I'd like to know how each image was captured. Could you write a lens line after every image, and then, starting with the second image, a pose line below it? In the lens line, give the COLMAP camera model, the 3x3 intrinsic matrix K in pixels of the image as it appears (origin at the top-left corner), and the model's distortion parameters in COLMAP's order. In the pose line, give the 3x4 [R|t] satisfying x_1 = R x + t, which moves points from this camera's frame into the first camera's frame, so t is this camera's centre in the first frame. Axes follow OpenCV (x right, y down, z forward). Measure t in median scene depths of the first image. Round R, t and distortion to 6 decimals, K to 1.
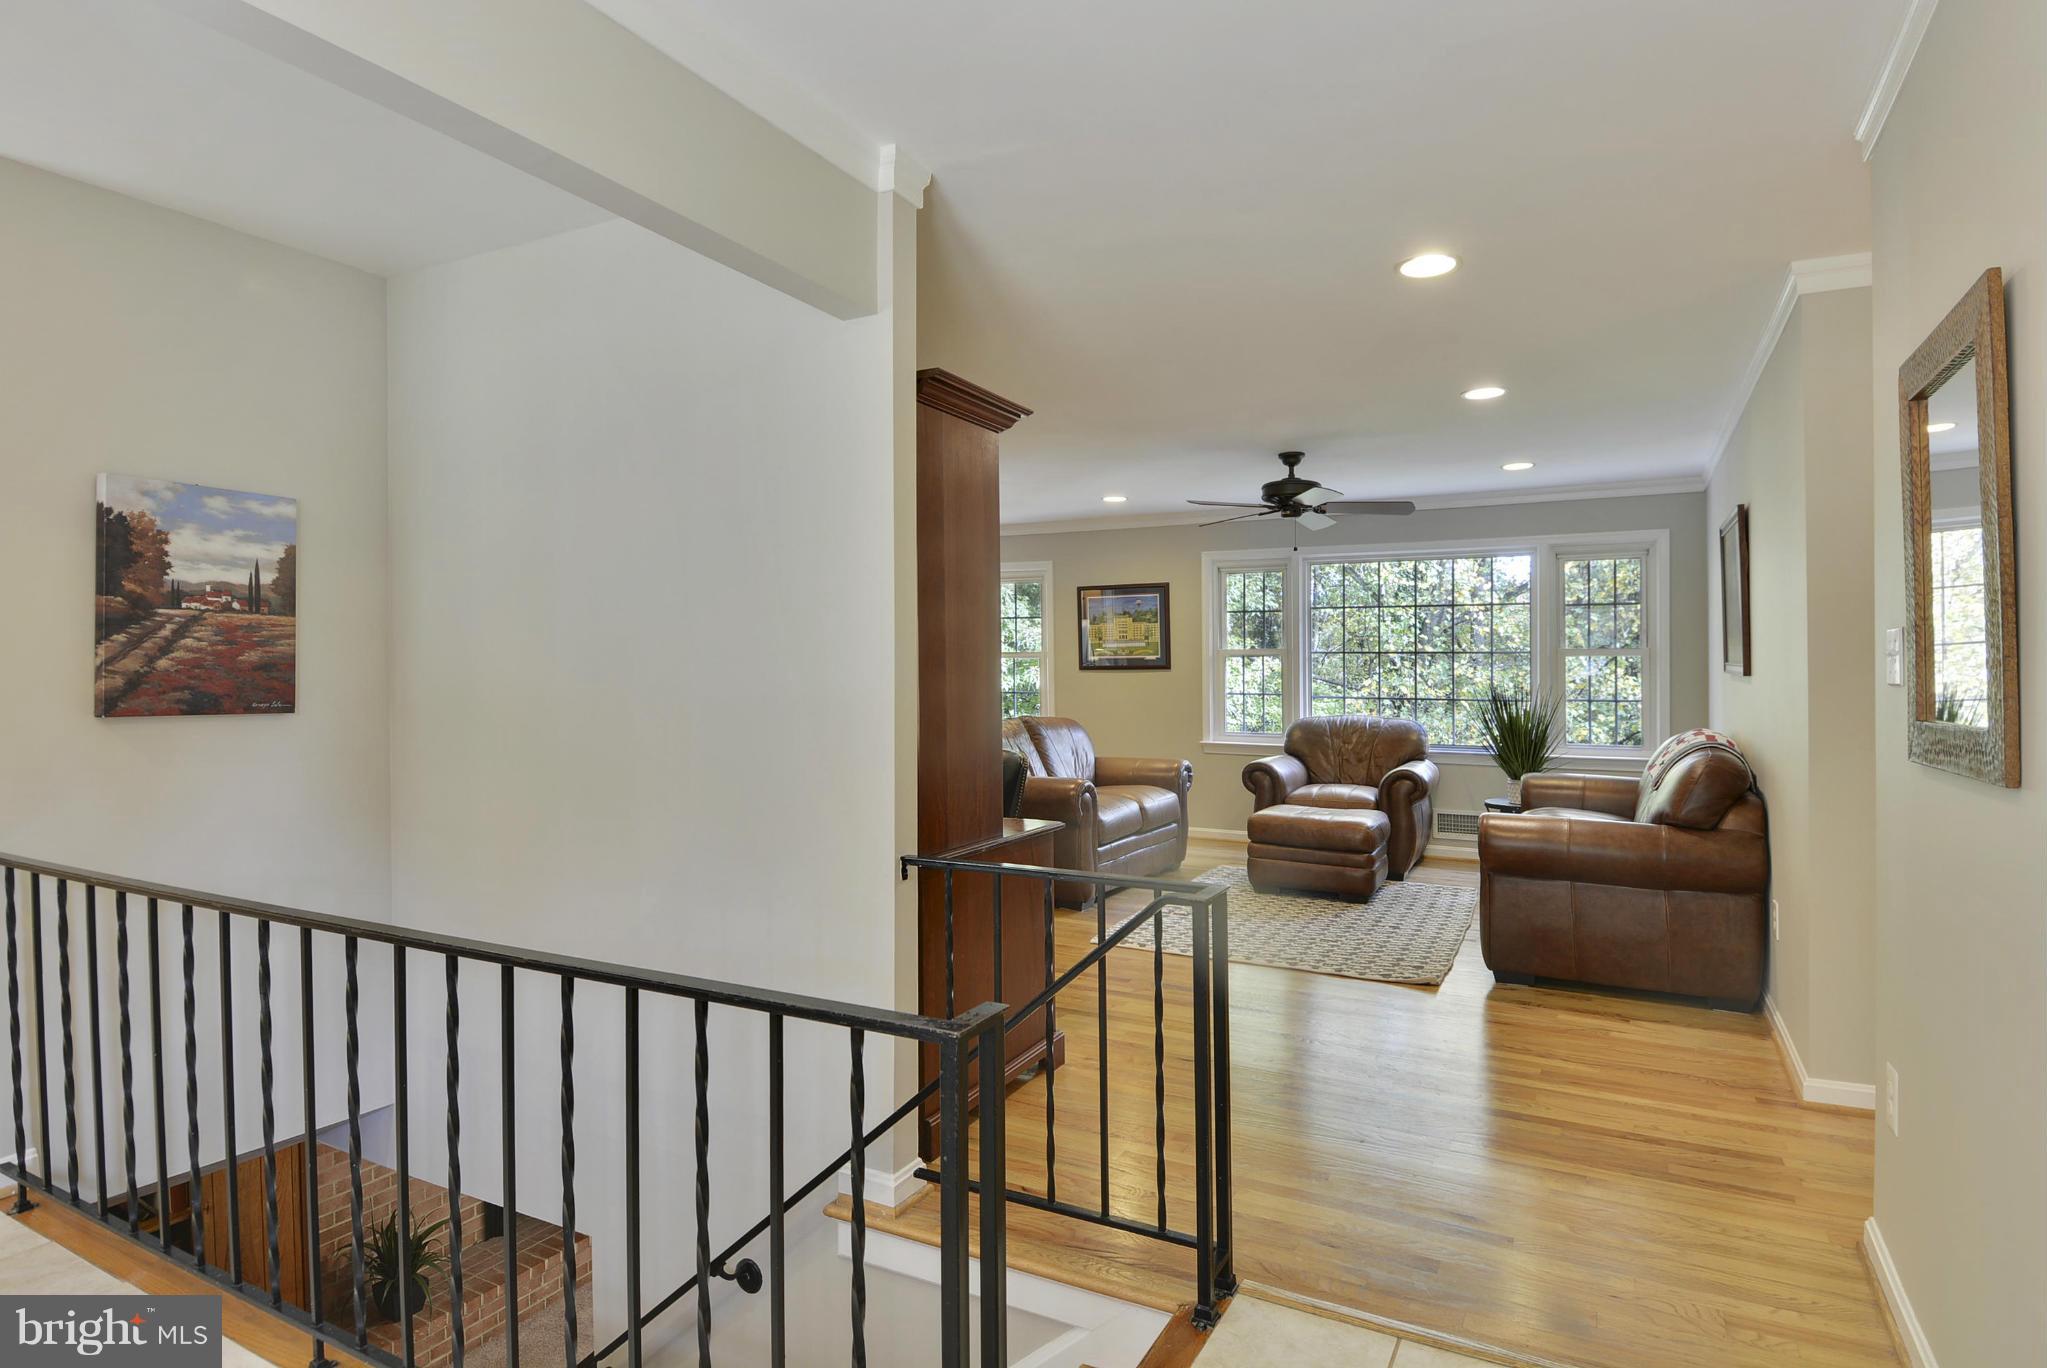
lens RADIAL K [[1101.7, 0, 1067.4], [0, 1101.7, 661.5], [0, 0, 1]] dist [0.100758, -0.108477]
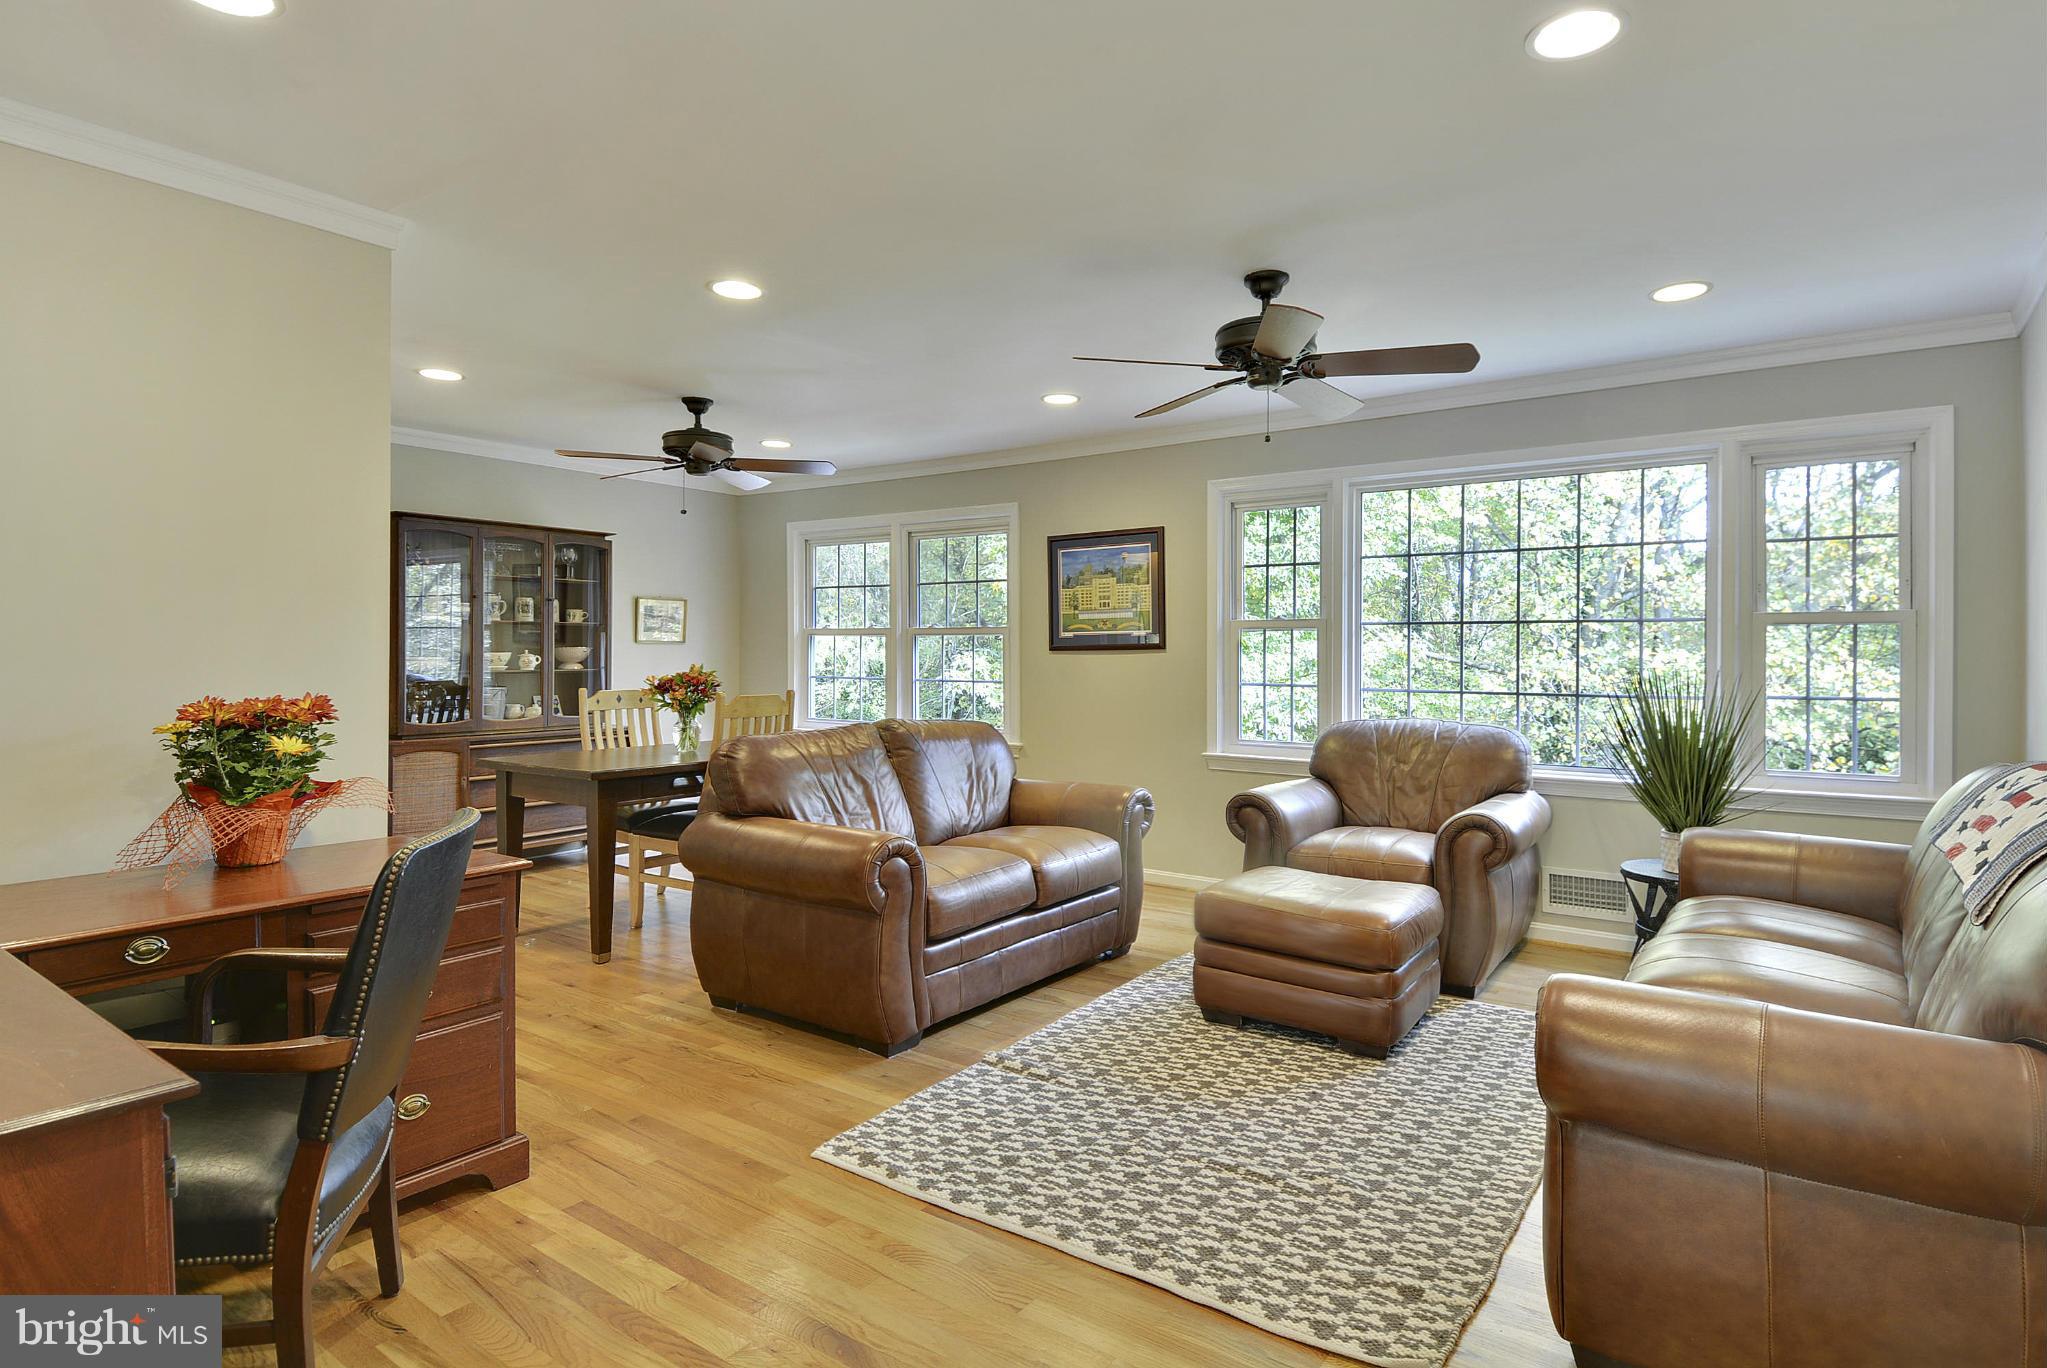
lens RADIAL K [[1104.4, 0, 1073.6], [0, 1104.4, 670.1], [0, 0, 1]] dist [0.045733, -0.048515]
pose [[0.990302, -0.001294, -0.138923, 0.161507], [0.004354, 0.999754, 0.021729, 0.005485], [0.138861, -0.022123, 0.990065, 0.357879]]
